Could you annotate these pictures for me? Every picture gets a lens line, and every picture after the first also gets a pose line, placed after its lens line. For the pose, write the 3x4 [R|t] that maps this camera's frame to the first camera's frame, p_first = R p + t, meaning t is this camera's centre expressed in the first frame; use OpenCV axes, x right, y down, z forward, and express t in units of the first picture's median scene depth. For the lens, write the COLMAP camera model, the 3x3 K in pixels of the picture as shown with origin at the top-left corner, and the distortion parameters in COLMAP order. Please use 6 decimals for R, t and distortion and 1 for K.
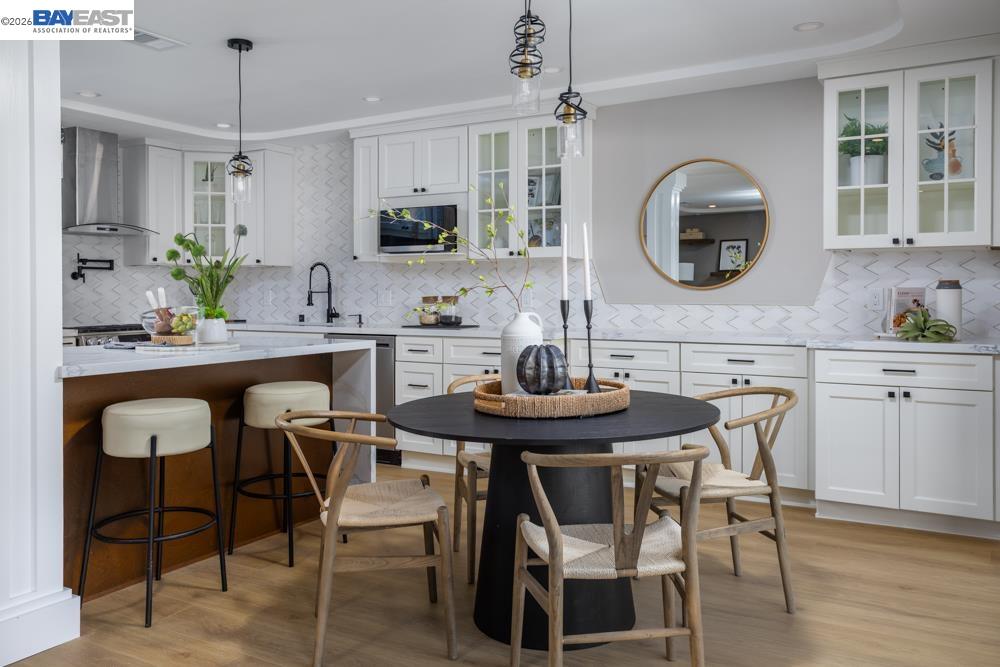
lens RADIAL K [[824.2, 0, 528.6], [0, 824.2, 295.9], [0, 0, 1]] dist [0.015055, 0.026635]
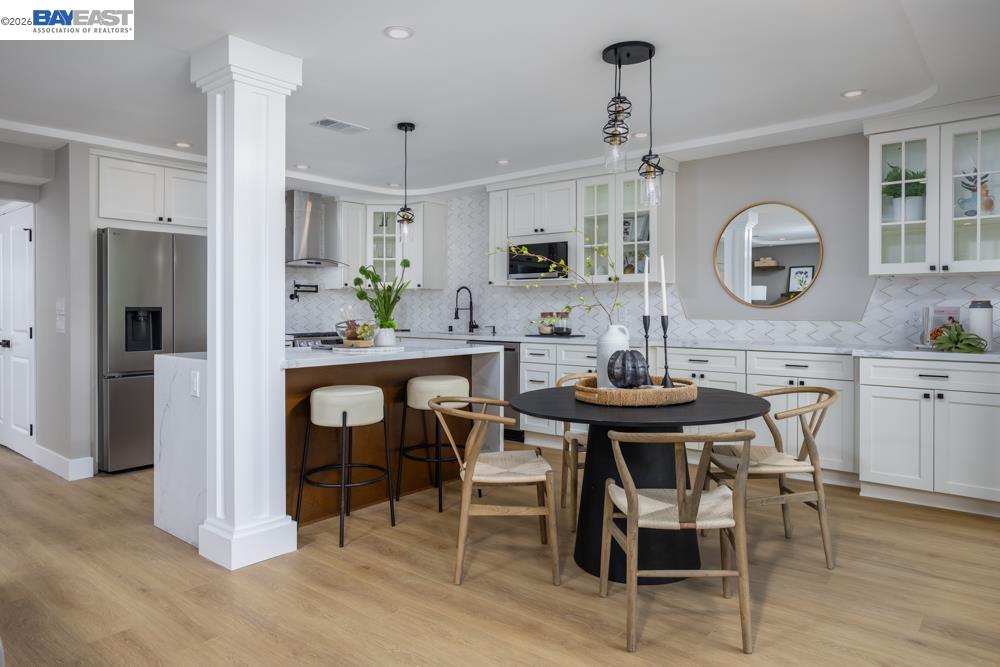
lens RADIAL K [[653.0, 0, 532.8], [0, 653.0, 312.3], [0, 0, 1]] dist [0.003651, 0.014006]
pose [[0.989325, 0.004179, -0.145666, 0.012803], [-0.004145, 0.999991, 0.000536, -0.000105], [0.145667, 0.000074, 0.989334, -0.026644]]
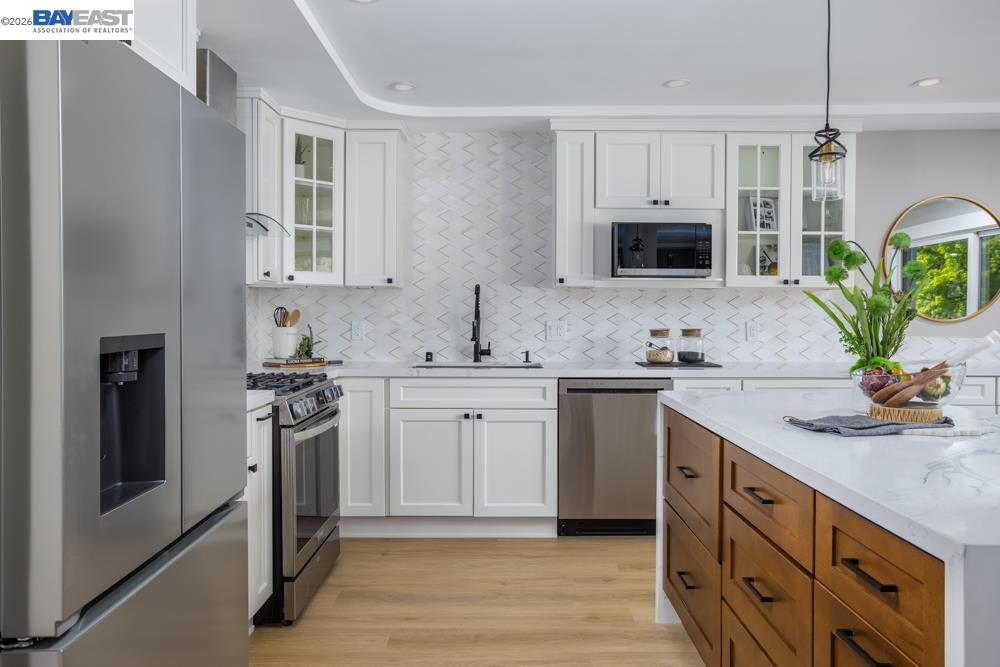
lens RADIAL K [[792.3, 0, 500.2], [0, 792.3, 331.0], [0, 0, 1]] dist [0.010813, 0.010362]
pose [[0.863657, 0.002903, 0.504071, -1.082295], [-0.004538, 0.999988, 0.002017, 0.002542], [-0.504059, -0.004030, 0.863660, 0.612606]]
